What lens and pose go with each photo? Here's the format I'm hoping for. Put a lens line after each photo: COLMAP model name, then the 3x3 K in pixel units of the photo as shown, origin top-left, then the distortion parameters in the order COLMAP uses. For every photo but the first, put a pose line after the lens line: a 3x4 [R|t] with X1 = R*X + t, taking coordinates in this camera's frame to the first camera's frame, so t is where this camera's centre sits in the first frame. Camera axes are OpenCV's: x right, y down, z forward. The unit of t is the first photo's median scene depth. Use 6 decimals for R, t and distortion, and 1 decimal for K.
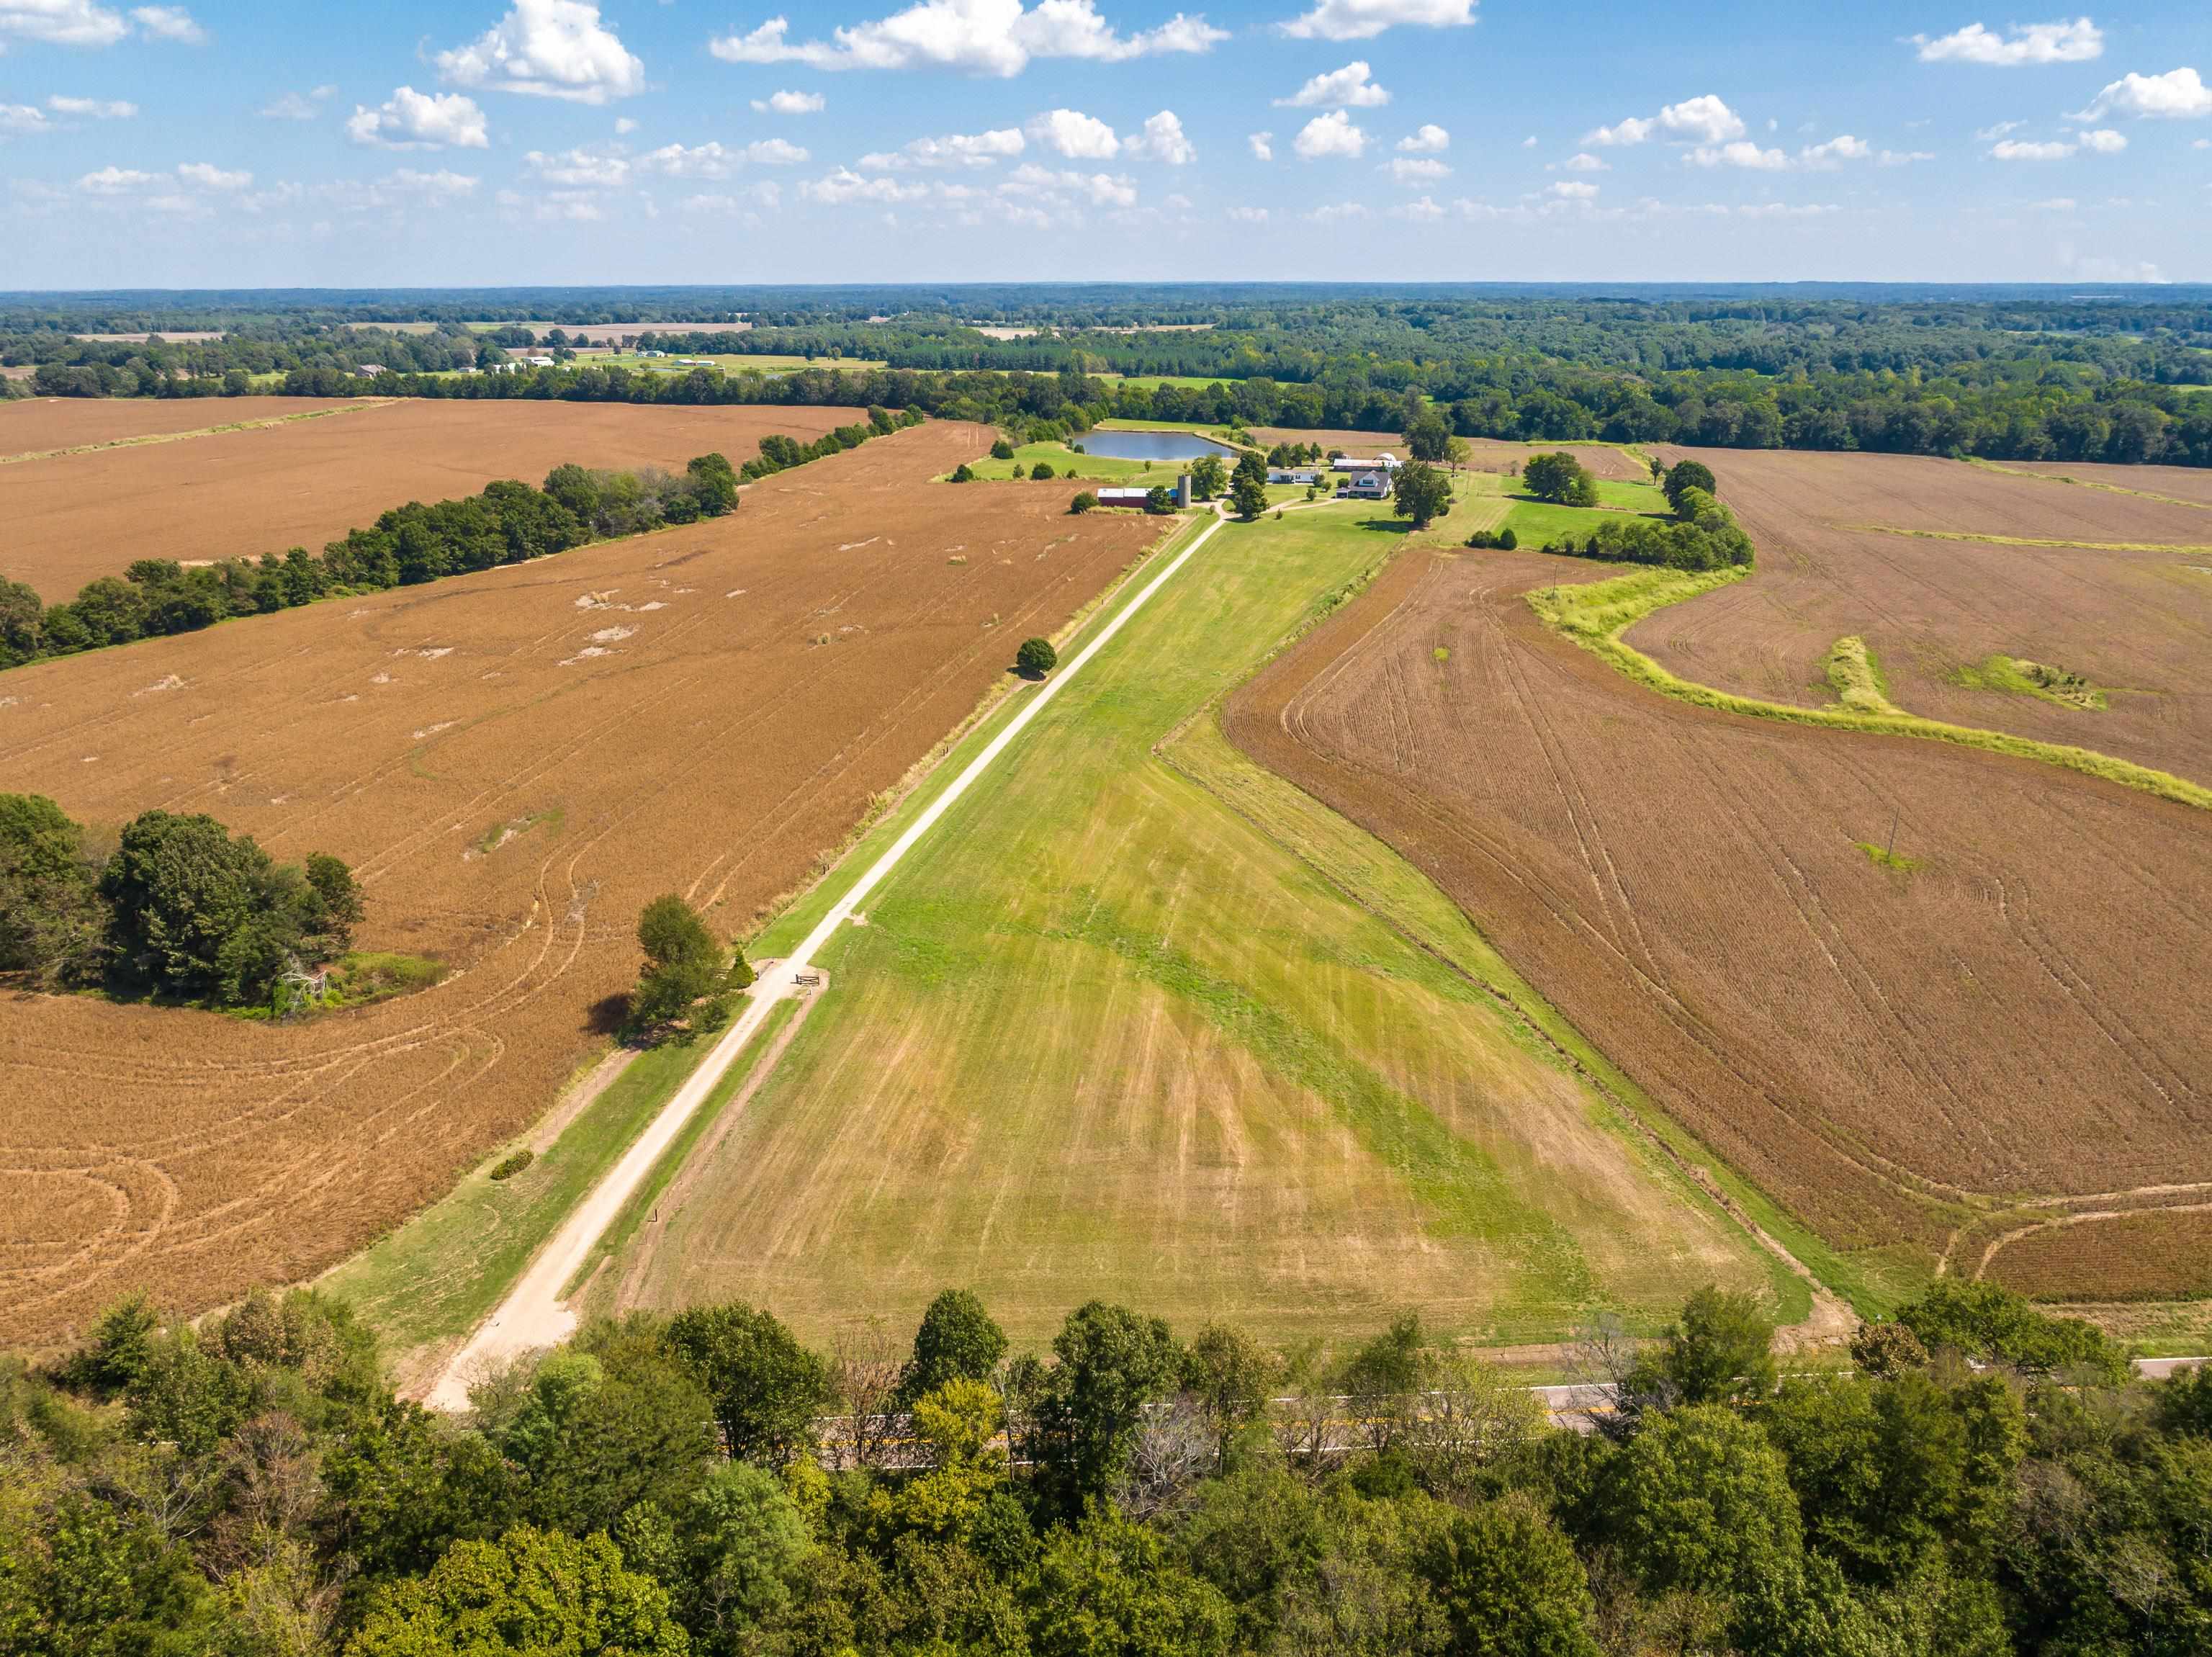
lens RADIAL K [[1547.9, 0, 1106.4], [0, 1547.9, 830.4], [0, 0, 1]] dist [-0.032098, 0.020038]
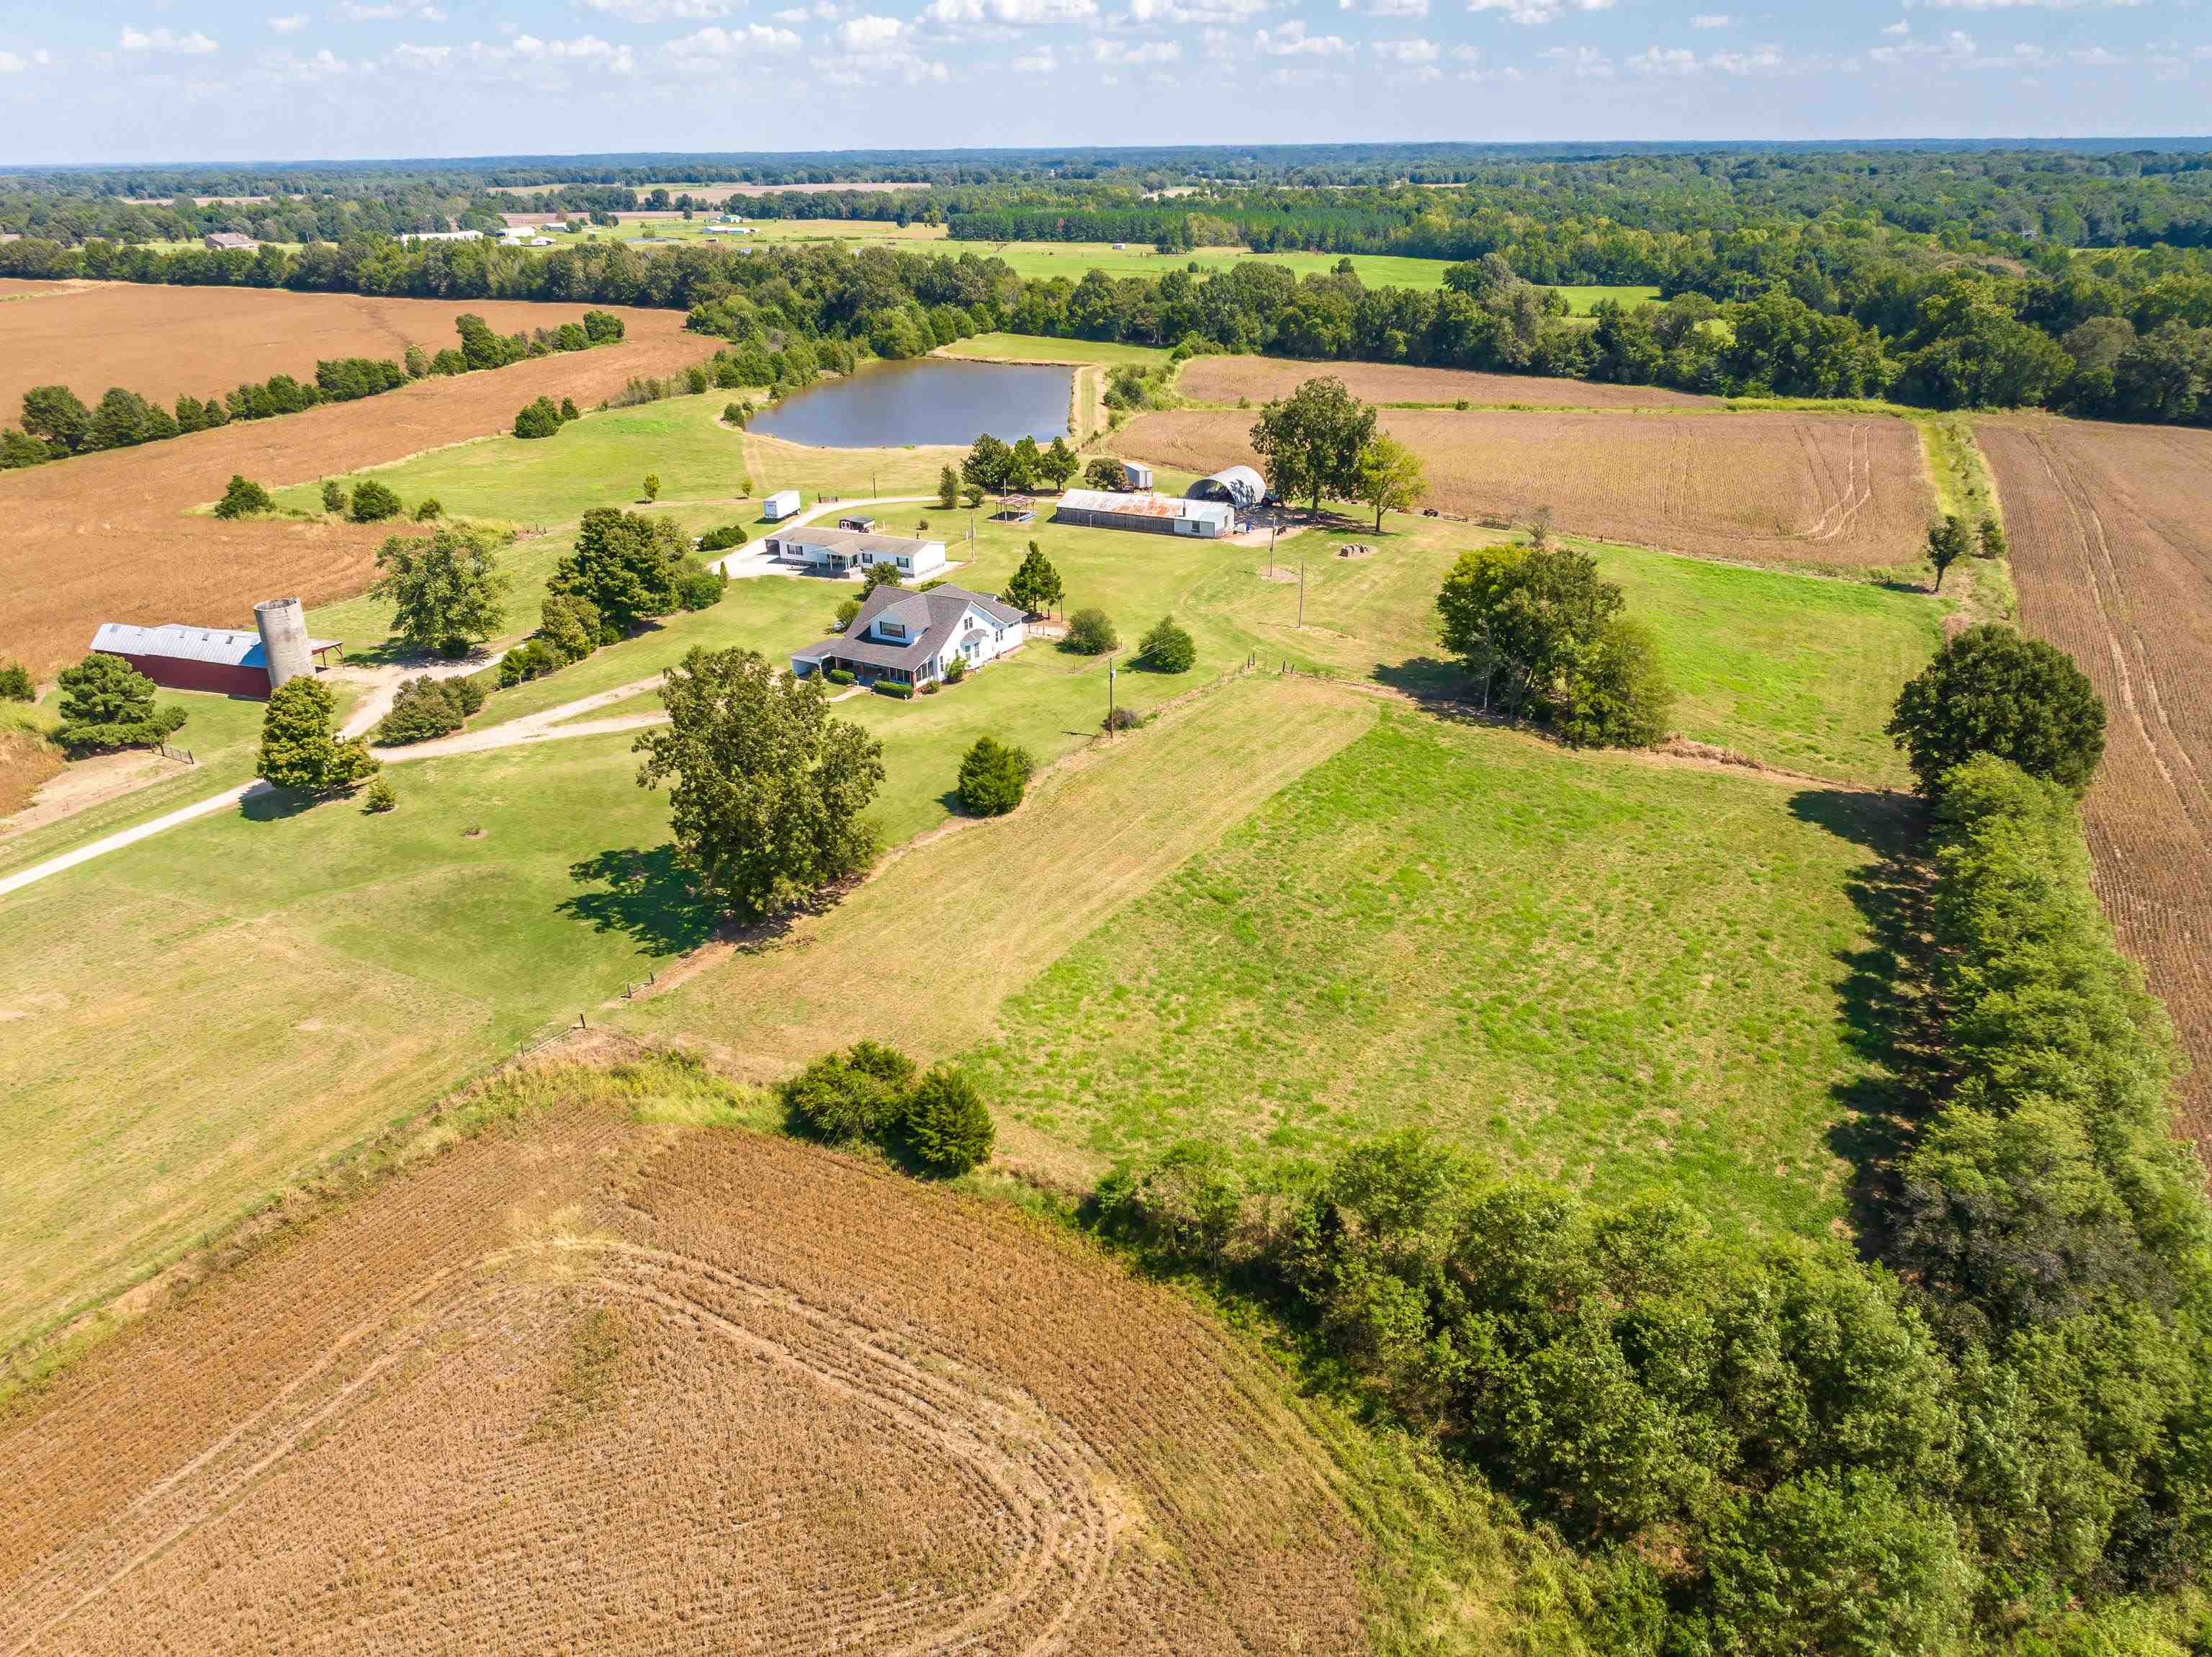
lens RADIAL K [[1547.9, 0, 1108.7], [0, 1547.9, 824.9], [0, 0, 1]] dist [-0.032098, 0.020038]
pose [[0.977235, 0.077775, -0.197388, 0.171721], [-0.062837, 0.994743, 0.080855, -0.132639], [0.202639, -0.066611, 0.976985, 0.431163]]
